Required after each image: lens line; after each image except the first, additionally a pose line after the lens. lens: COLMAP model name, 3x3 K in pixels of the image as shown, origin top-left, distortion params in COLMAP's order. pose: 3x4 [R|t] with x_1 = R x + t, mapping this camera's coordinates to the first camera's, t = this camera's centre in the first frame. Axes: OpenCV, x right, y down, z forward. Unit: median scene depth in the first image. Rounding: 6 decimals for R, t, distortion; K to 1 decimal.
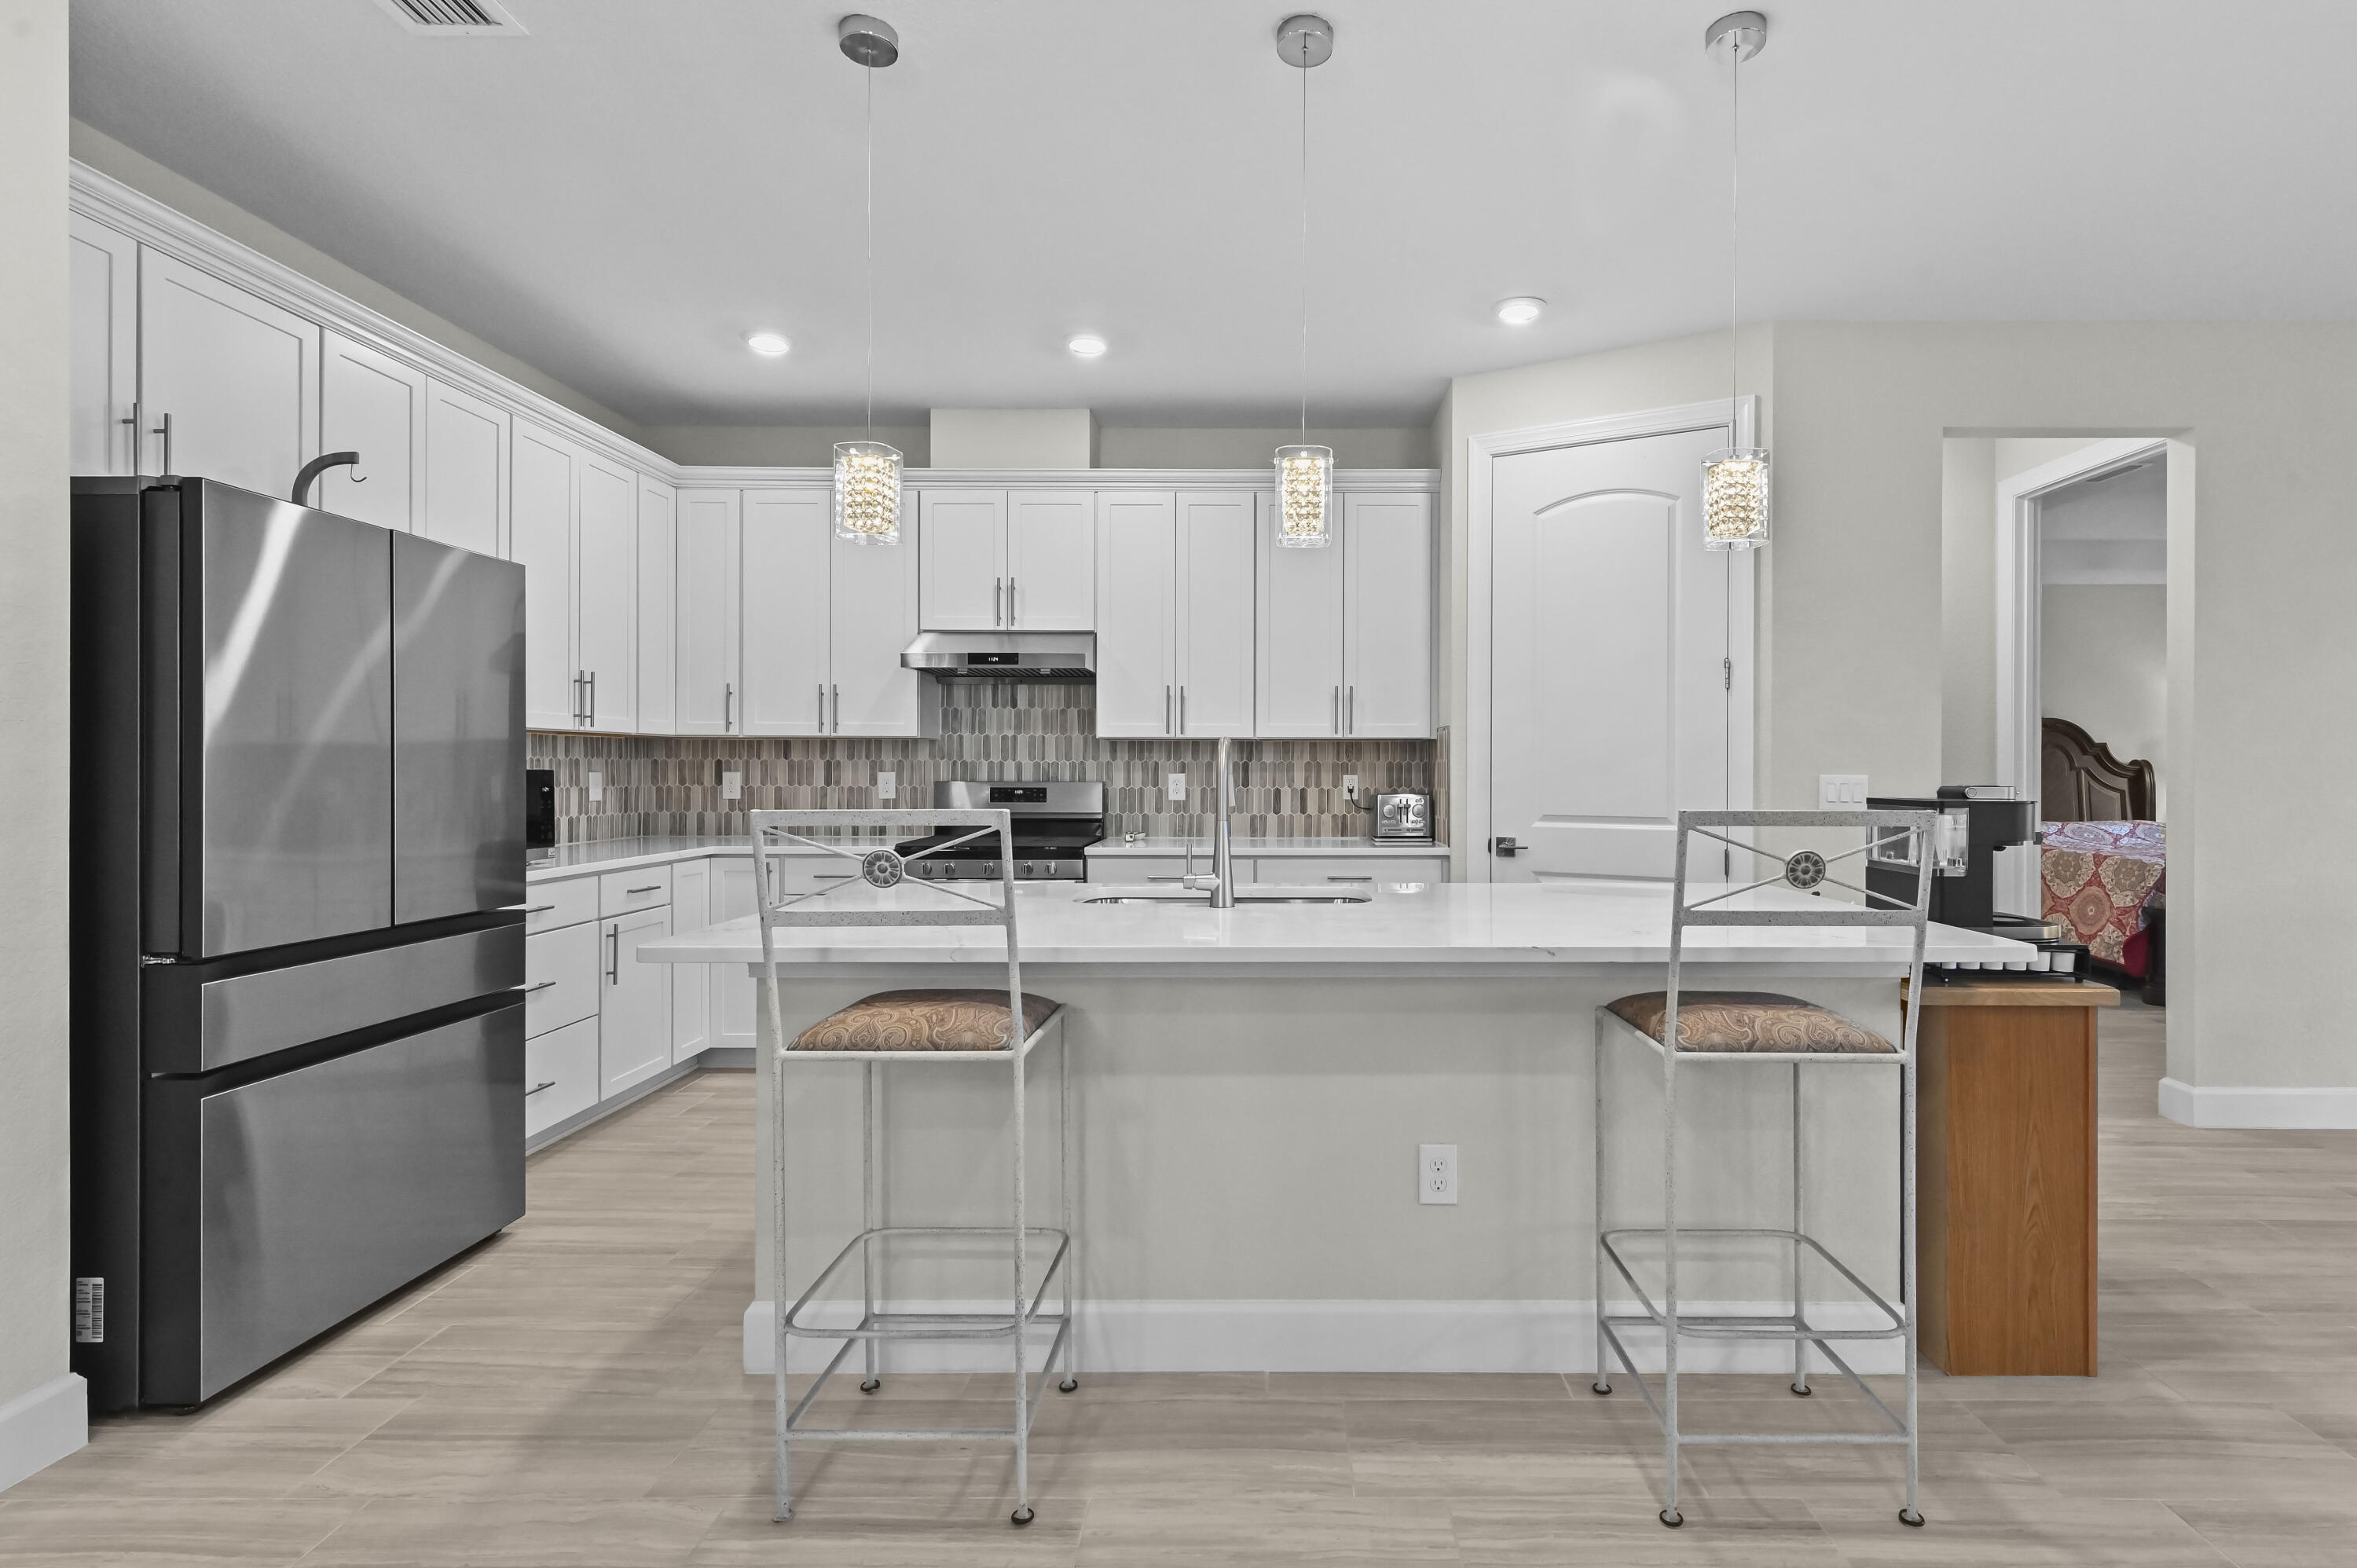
lens RADIAL K [[1131.0, 0, 1284.6], [0, 1131.0, 765.7], [0, 0, 1]] dist [0.006961, -0.000824]
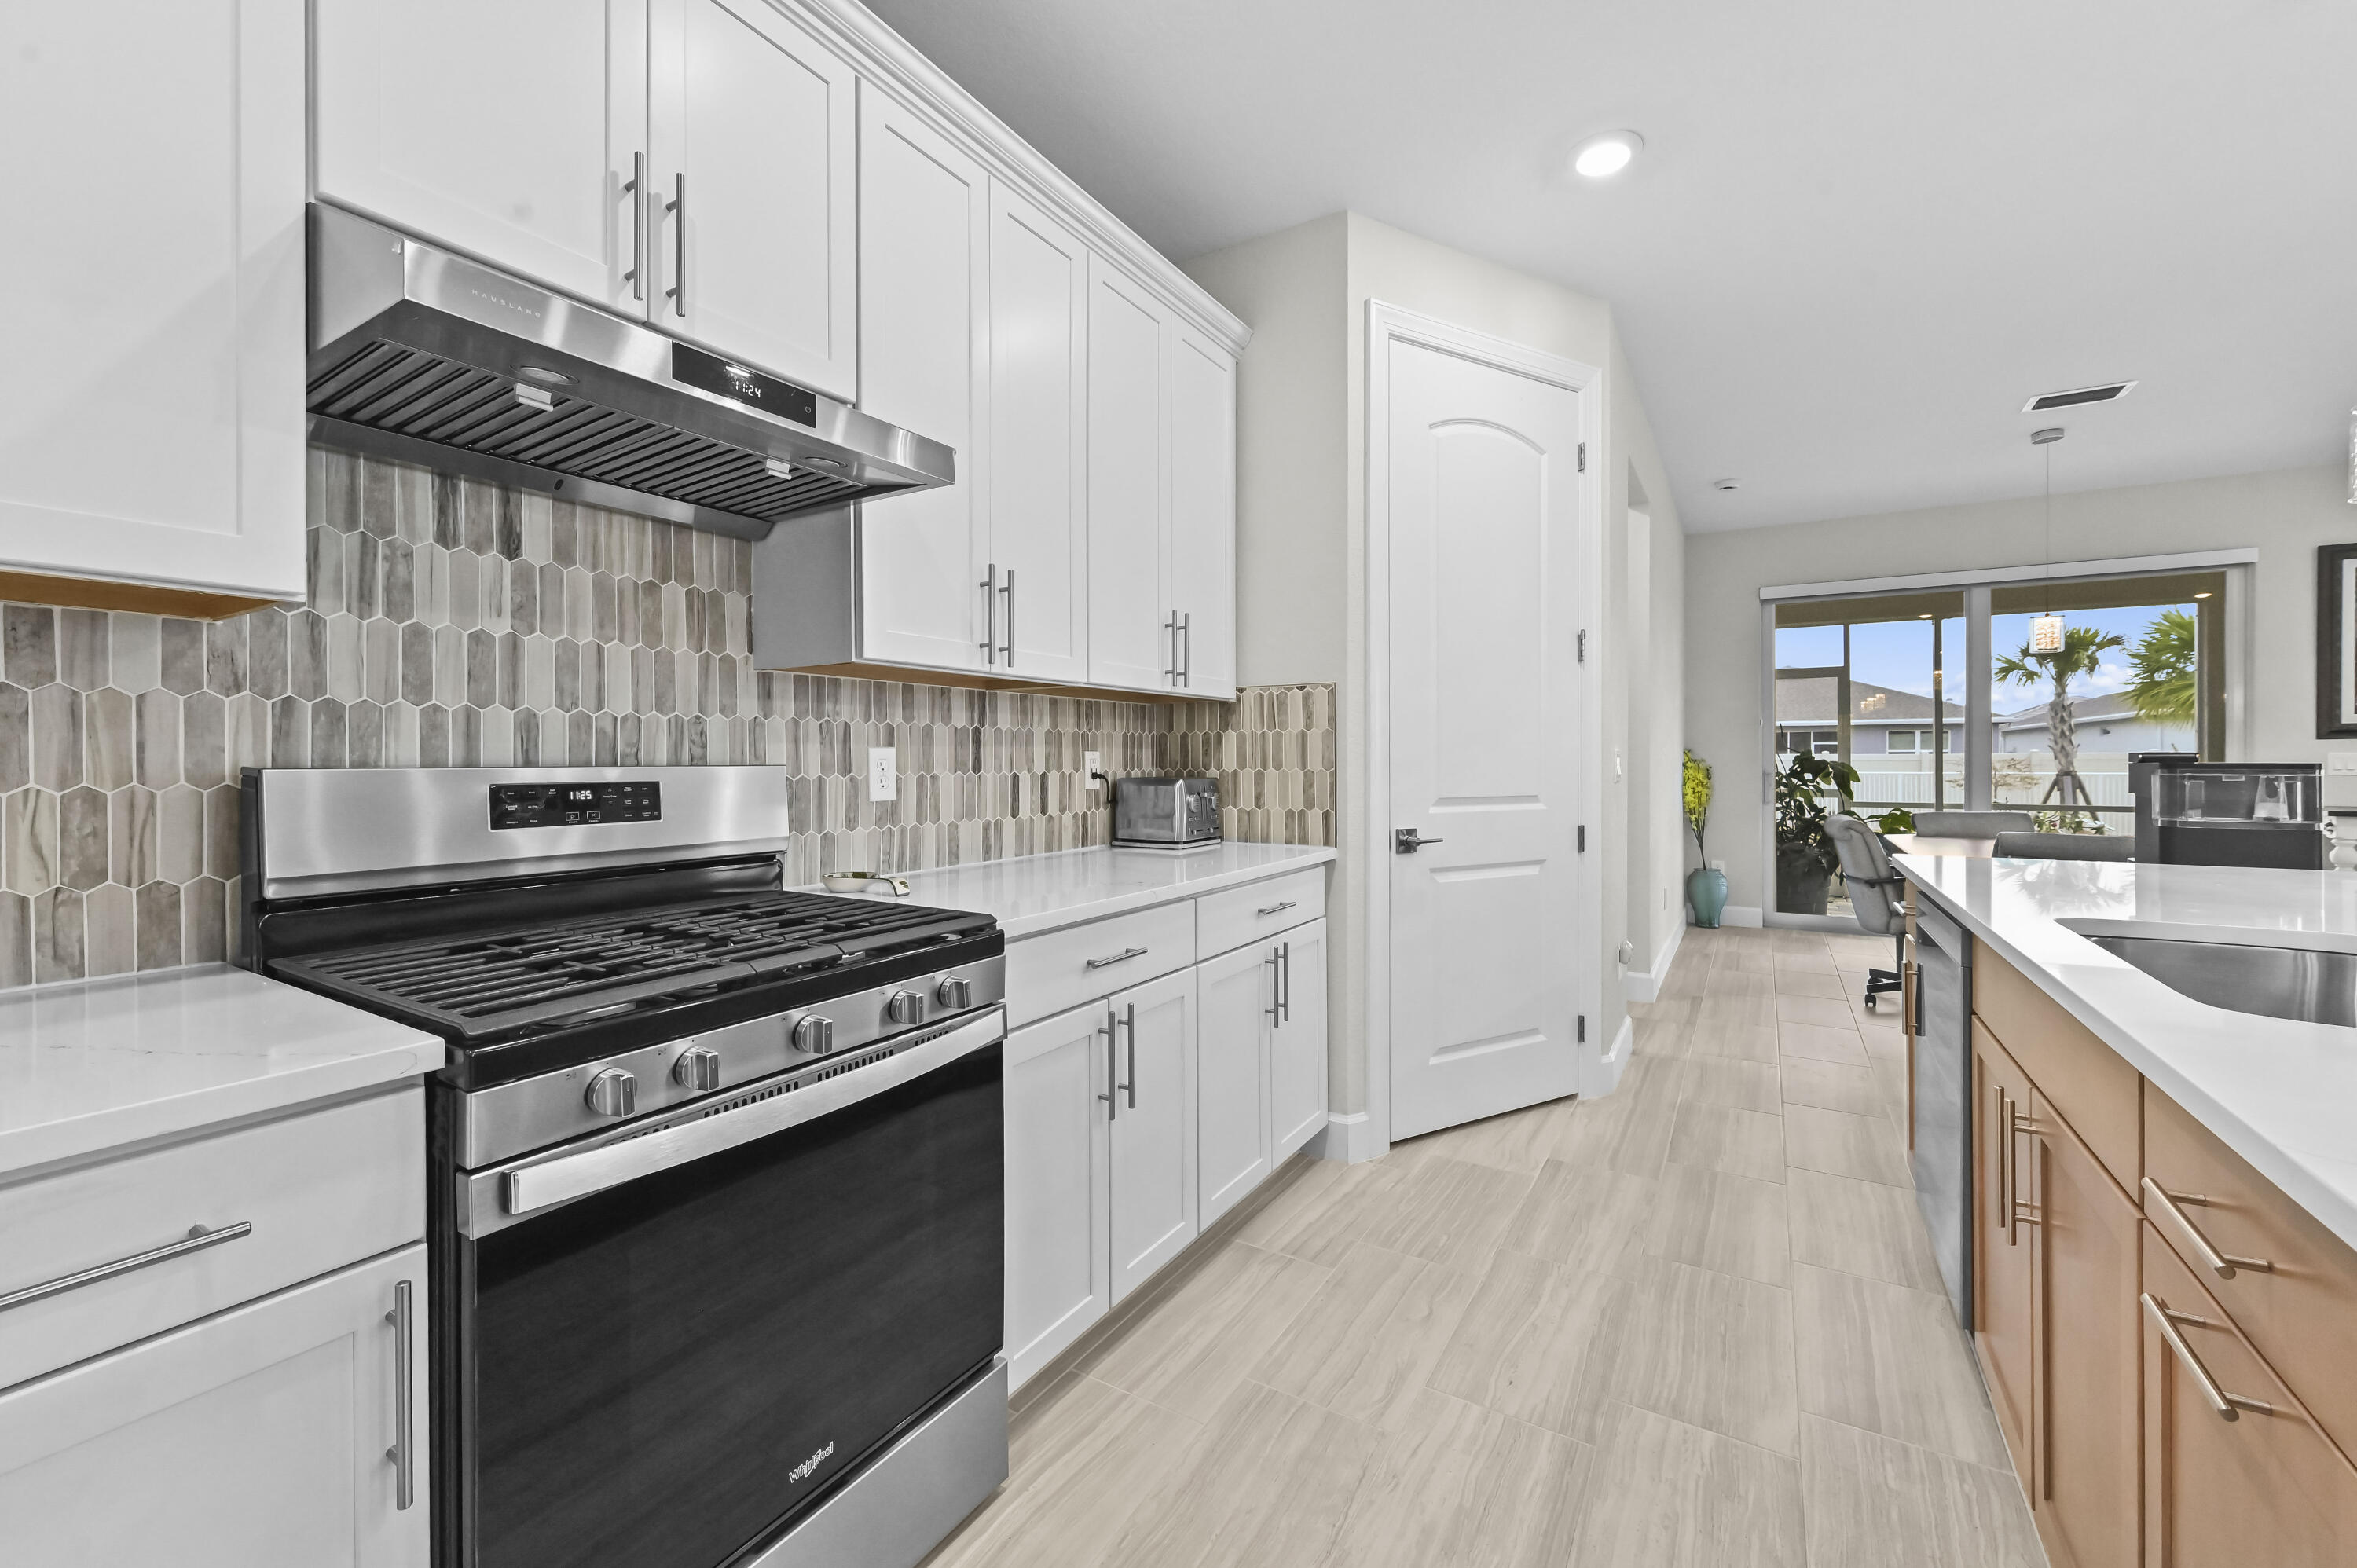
lens RADIAL K [[946.0, 0, 1201.5], [0, 946.0, 762.7], [0, 0, 1]] dist [0.002366, -0.000334]
pose [[0.527768, -0.007019, 0.849360, -0.374479], [0.000775, 0.999969, 0.007782, 0.010571], [-0.849388, -0.003449, 0.527757, 0.661519]]
